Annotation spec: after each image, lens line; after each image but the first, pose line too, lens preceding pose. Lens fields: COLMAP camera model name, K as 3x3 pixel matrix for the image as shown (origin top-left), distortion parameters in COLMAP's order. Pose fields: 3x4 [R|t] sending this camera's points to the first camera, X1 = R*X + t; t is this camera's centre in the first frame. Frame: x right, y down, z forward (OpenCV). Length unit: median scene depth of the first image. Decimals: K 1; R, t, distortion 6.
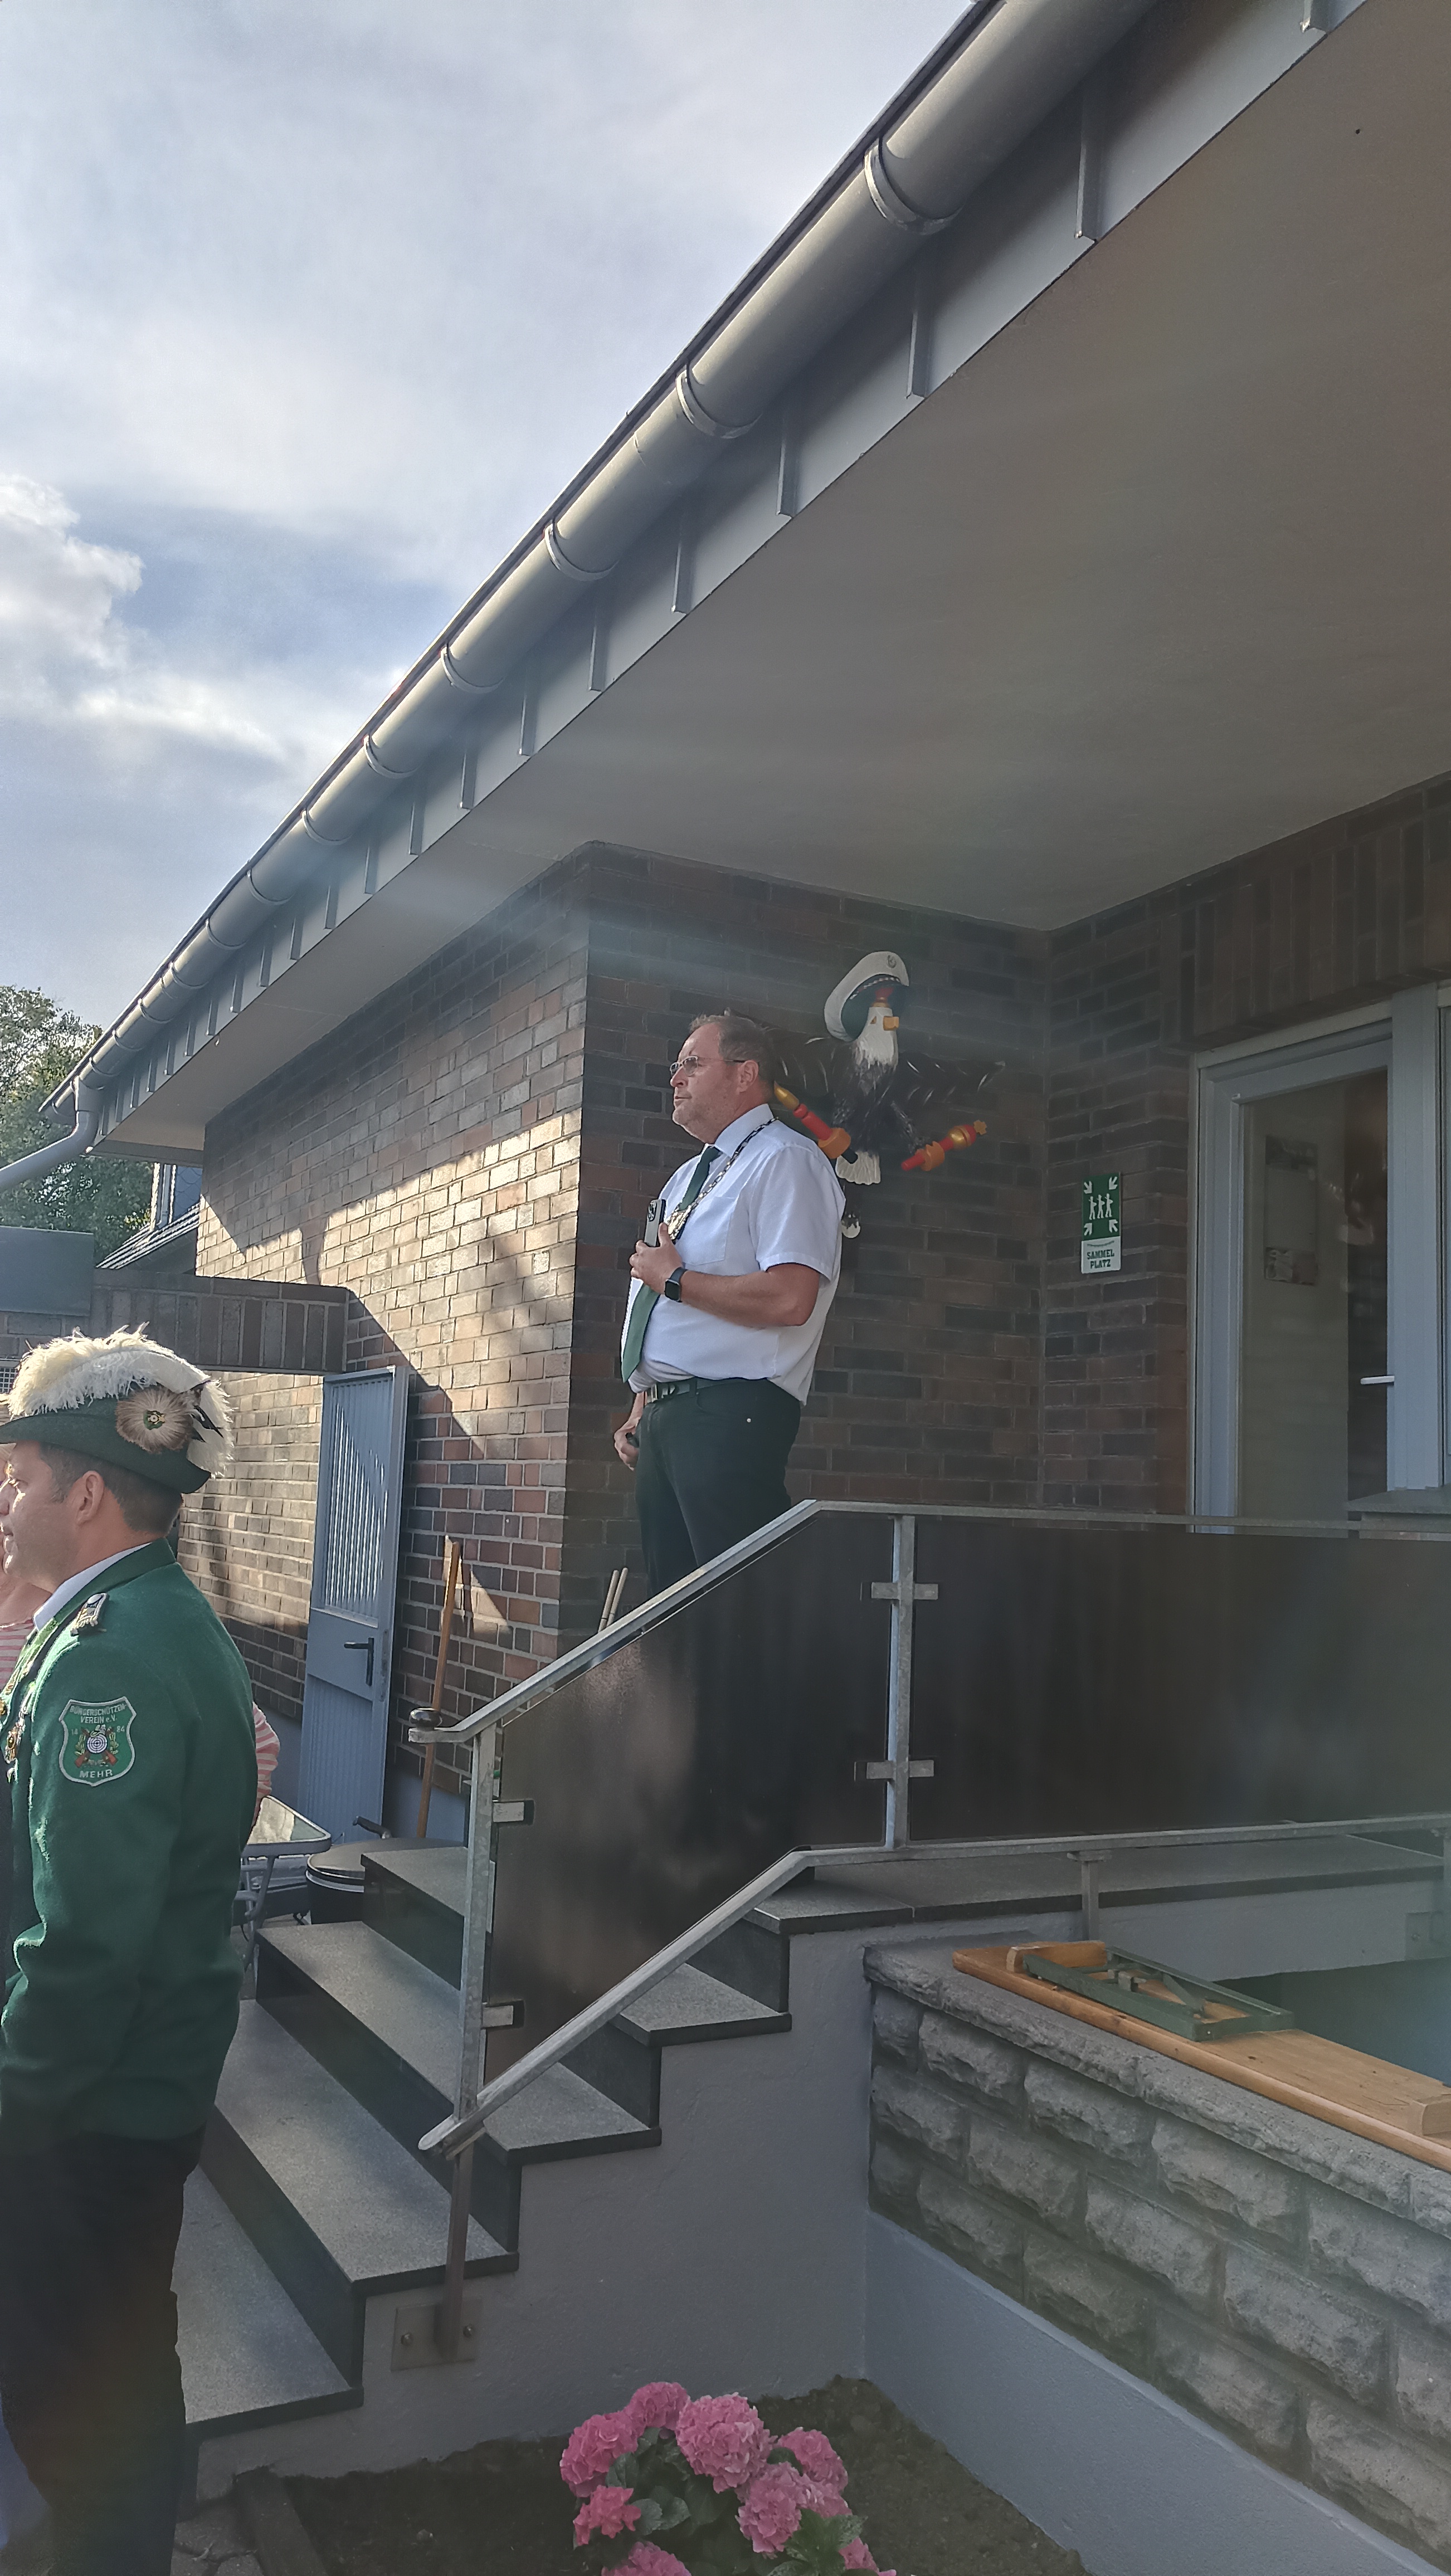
lens RADIAL K [[1854.8, 0, 725.5], [0, 1854.8, 1288.0], [0, 0, 1]] dist [0.007977, -0.006003]
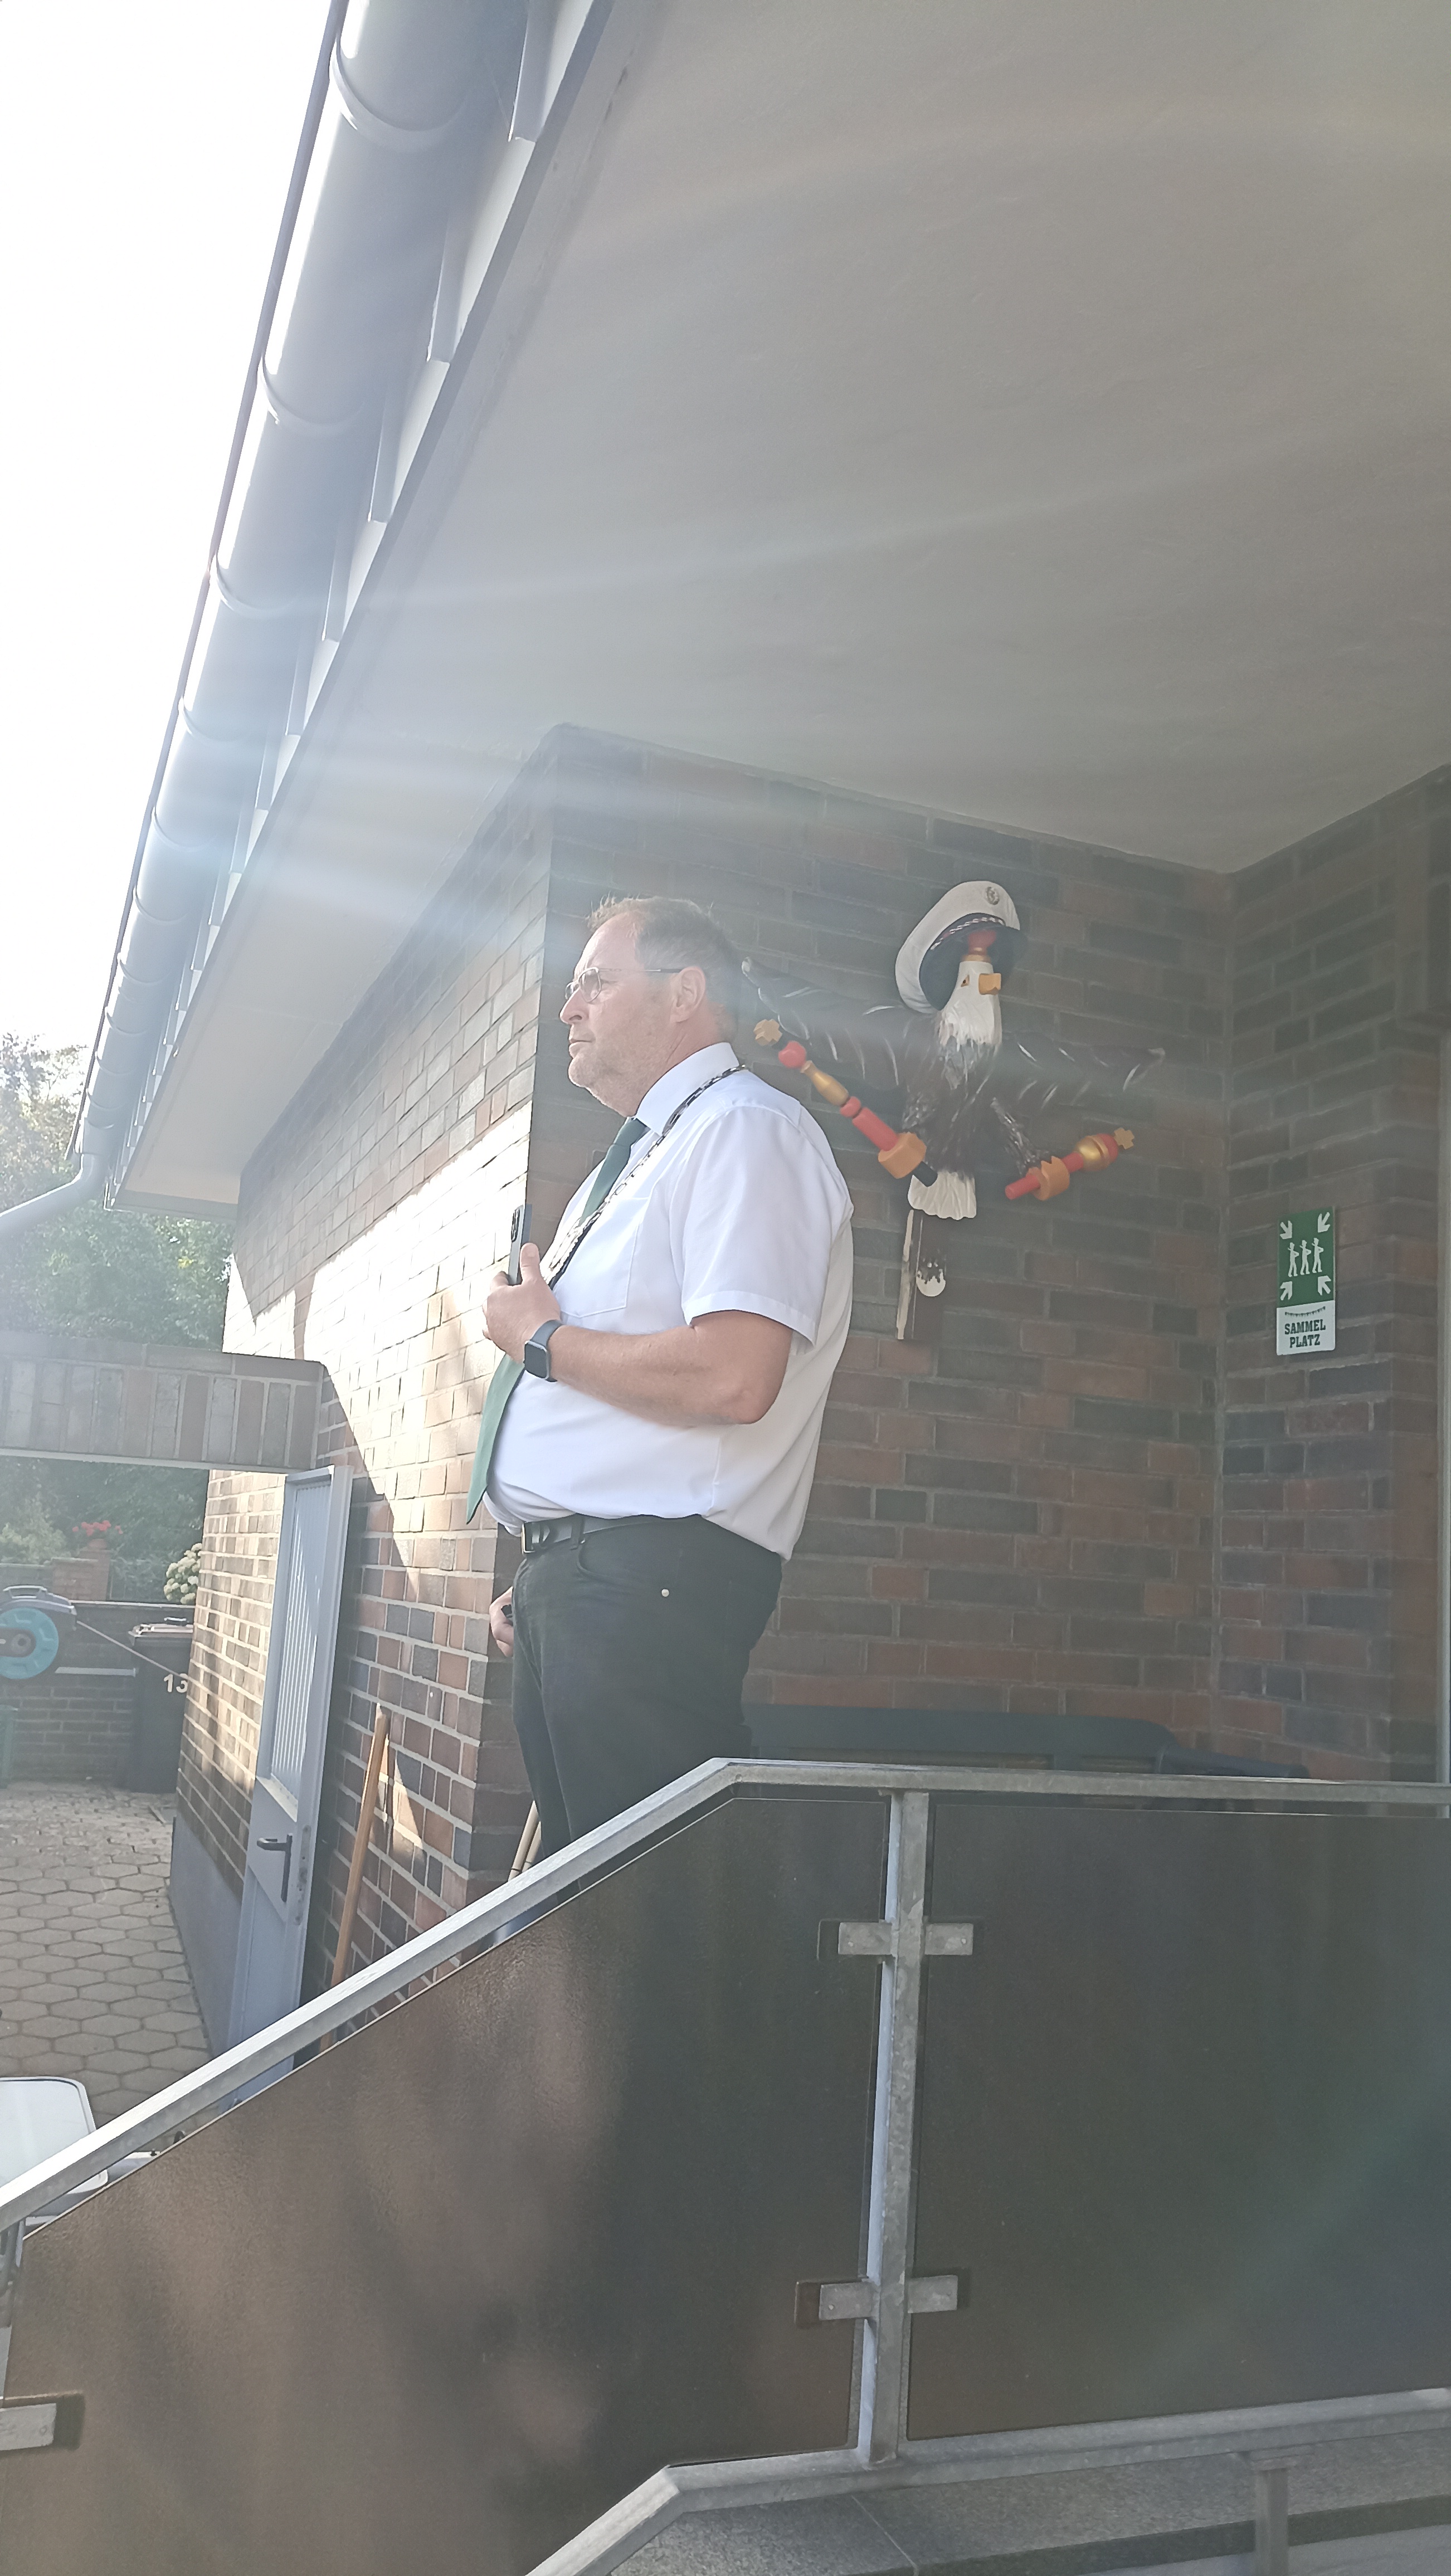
lens RADIAL K [[1854.8, 0, 725.5], [0, 1854.8, 1288.0], [0, 0, 1]] dist [0.007977, -0.006003]
pose [[0.993987, 0.012545, -0.108775, 0.066029], [-0.017909, 0.998664, -0.048475, 0.004360], [0.108021, 0.050131, 0.992884, 0.306286]]
